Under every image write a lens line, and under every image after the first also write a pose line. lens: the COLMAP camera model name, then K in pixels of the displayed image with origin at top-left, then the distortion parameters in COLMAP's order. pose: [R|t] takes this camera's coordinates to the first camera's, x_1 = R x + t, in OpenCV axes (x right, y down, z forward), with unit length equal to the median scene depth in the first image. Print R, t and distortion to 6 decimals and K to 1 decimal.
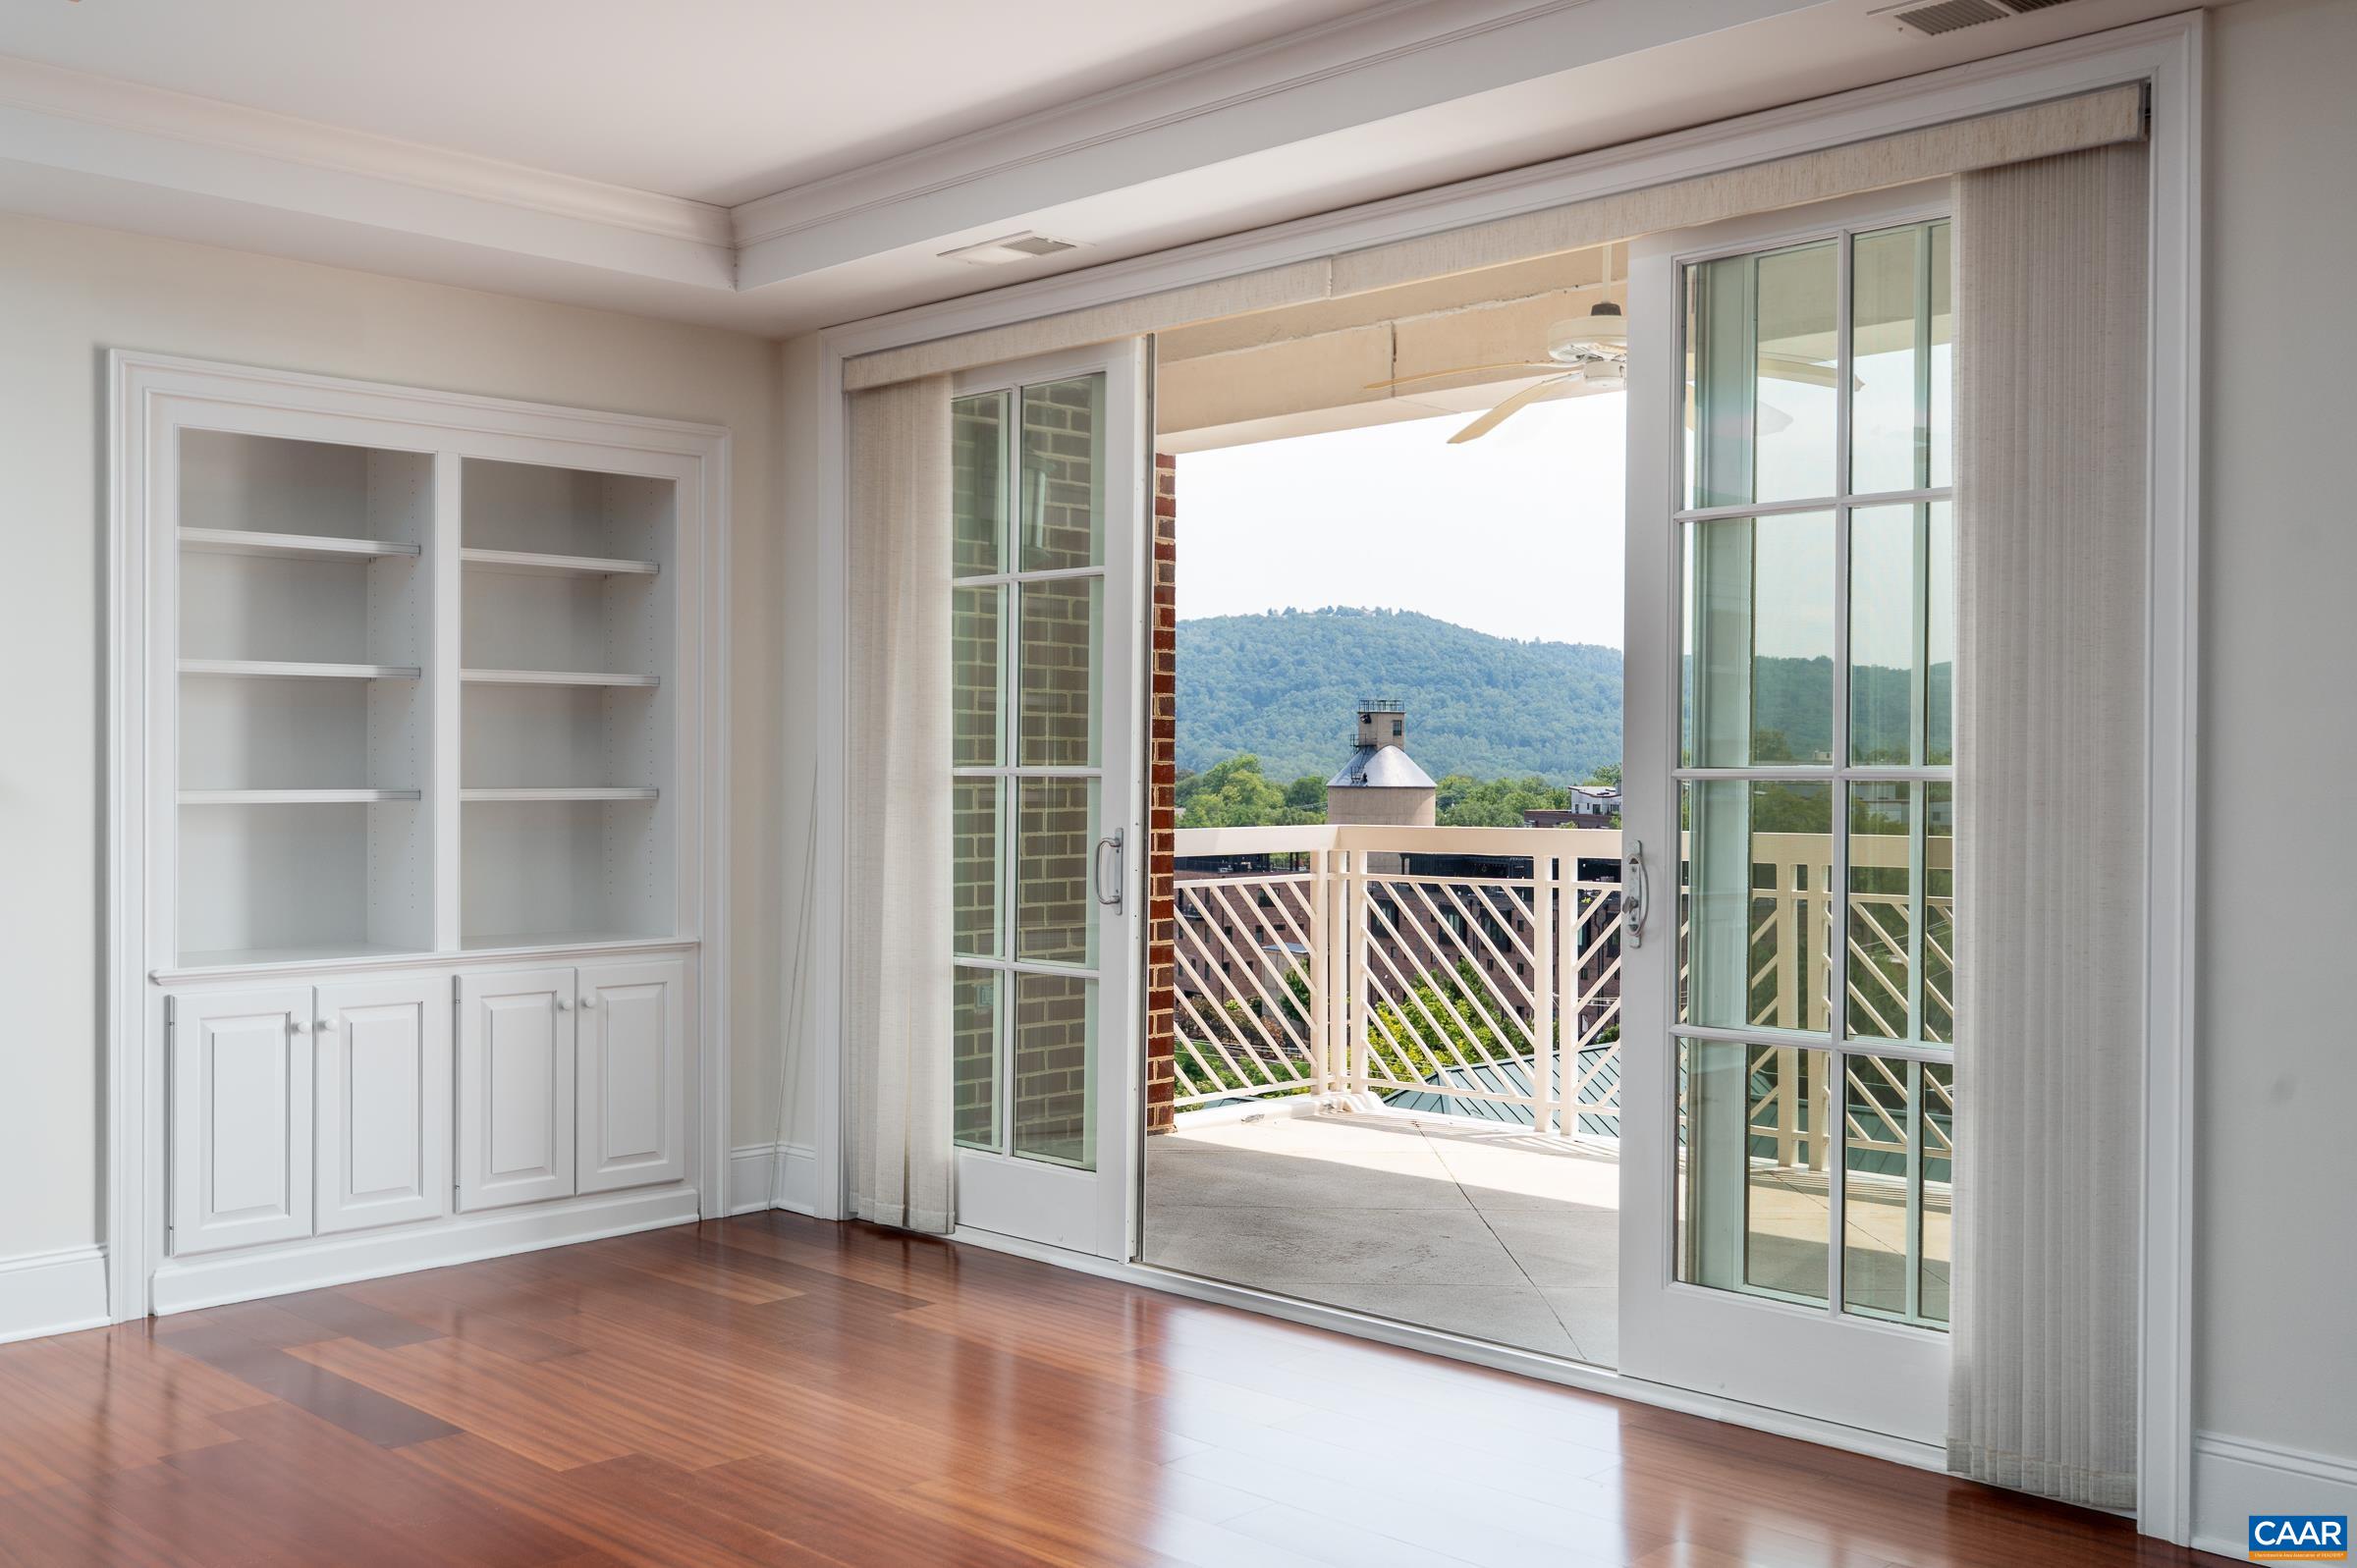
lens RADIAL K [[2219.9, 0, 1175.0], [0, 2219.9, 777.4], [0, 0, 1]] dist [0.003013, 0.000000]
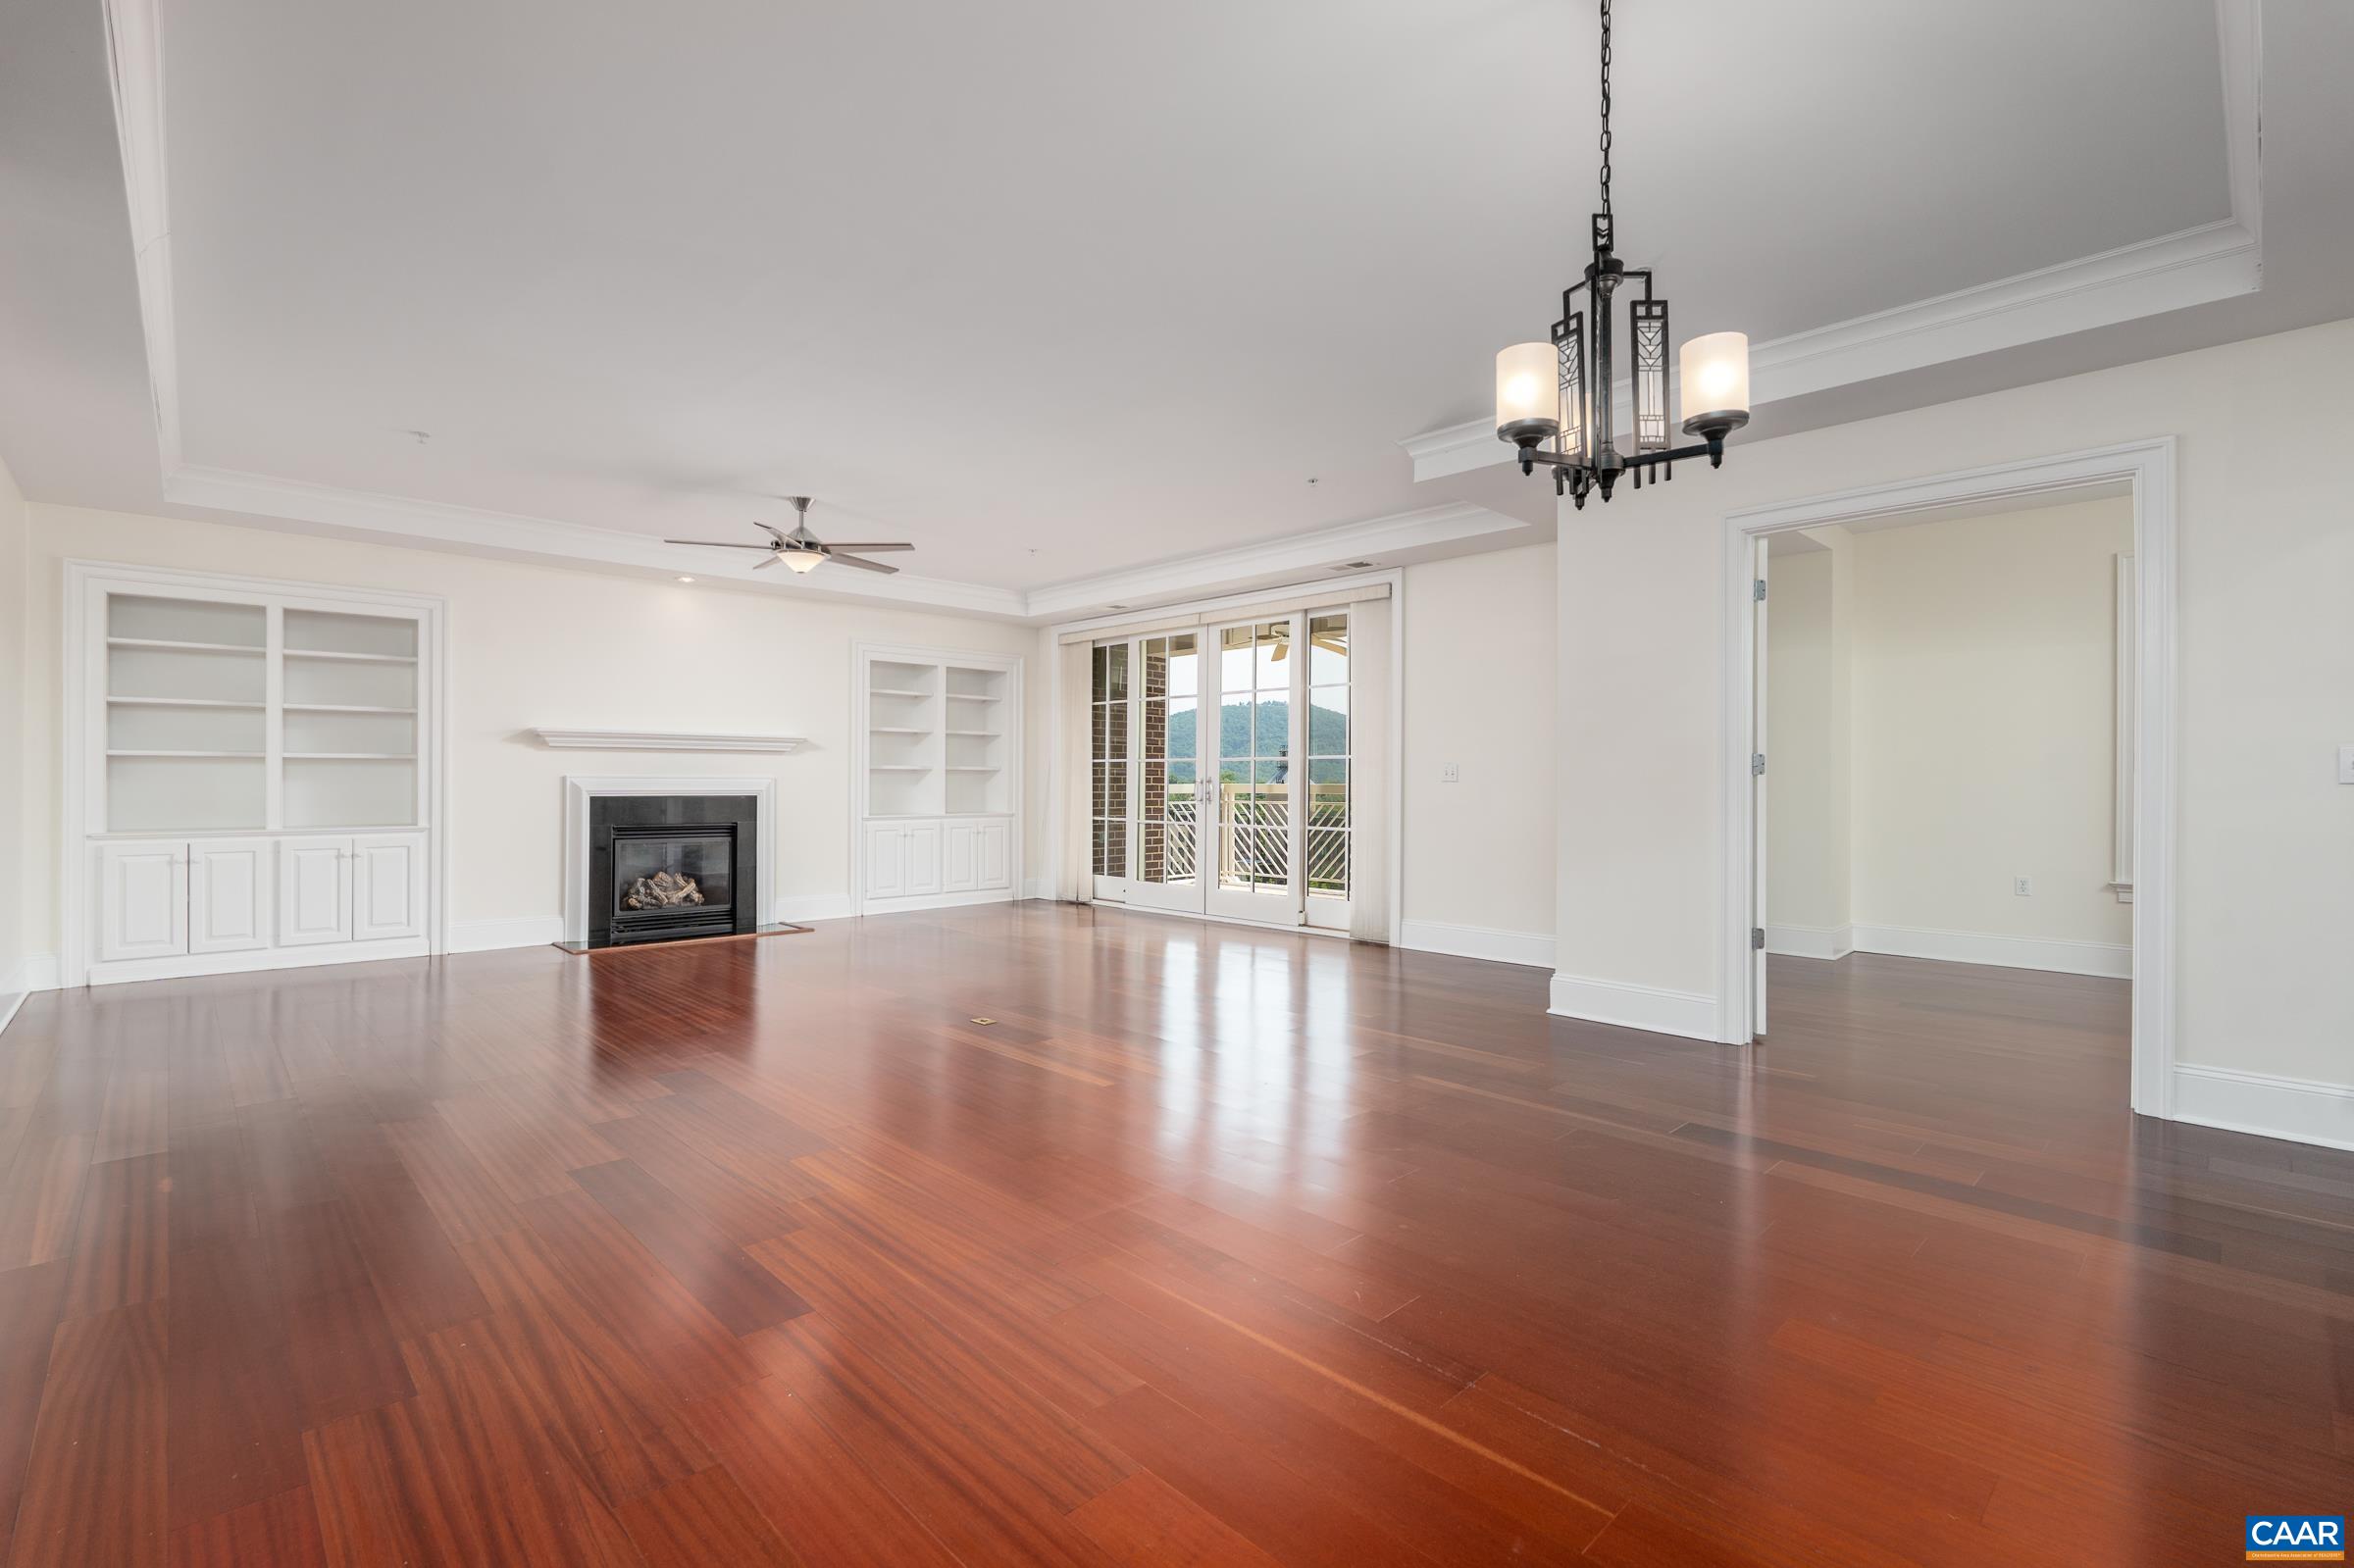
lens RADIAL K [[1047.9, 0, 1169.9], [0, 1047.9, 774.8], [0, 0, 1]] dist [-0.006487, 0.001246]
pose [[0.999724, 0.000440, -0.023468, 0.053717], [-0.000587, 0.999980, -0.006249, 0.028459], [0.023465, 0.006261, 0.999705, -0.565847]]
